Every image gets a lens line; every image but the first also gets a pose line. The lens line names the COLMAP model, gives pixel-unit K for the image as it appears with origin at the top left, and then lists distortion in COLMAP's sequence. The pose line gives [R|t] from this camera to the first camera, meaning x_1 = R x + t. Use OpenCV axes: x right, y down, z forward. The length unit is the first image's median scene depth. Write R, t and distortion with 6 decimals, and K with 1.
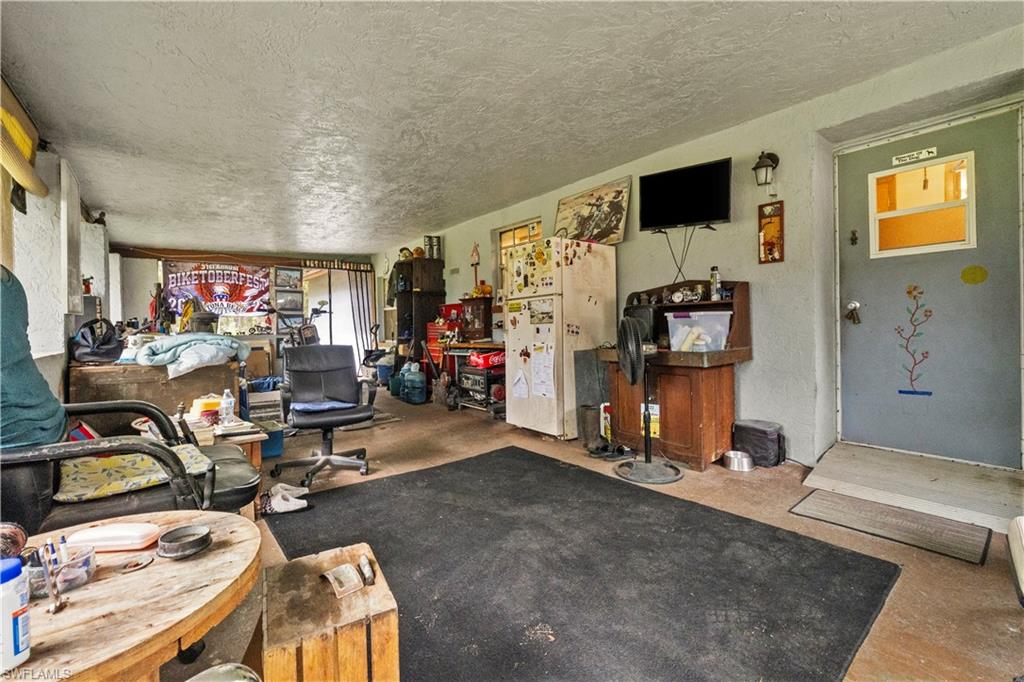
lens RADIAL K [[434.6, 0, 516.1], [0, 434.6, 329.1], [0, 0, 1]] dist [-0.001058, -0.000286]
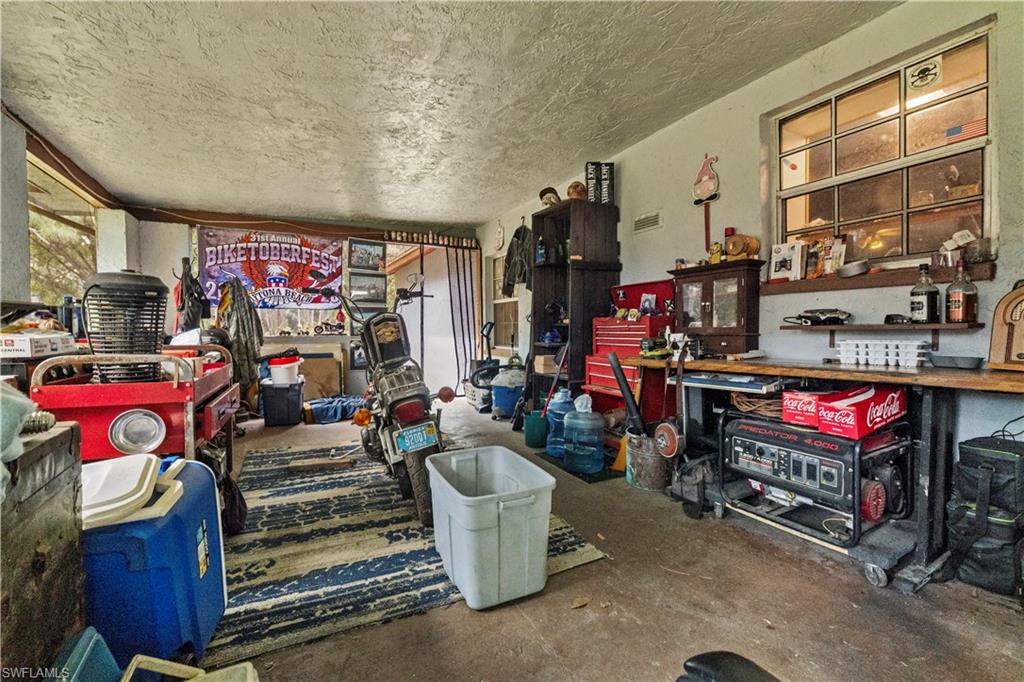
lens RADIAL K [[427.6, 0, 512.0], [0, 427.6, 341.0], [0, 0, 1]] dist [-0.000163, -0.000017]
pose [[0.983368, 0.016106, -0.180907, -0.201273], [-0.012736, 0.999723, 0.019776, 0.005135], [0.181175, -0.017143, 0.983301, 0.435947]]
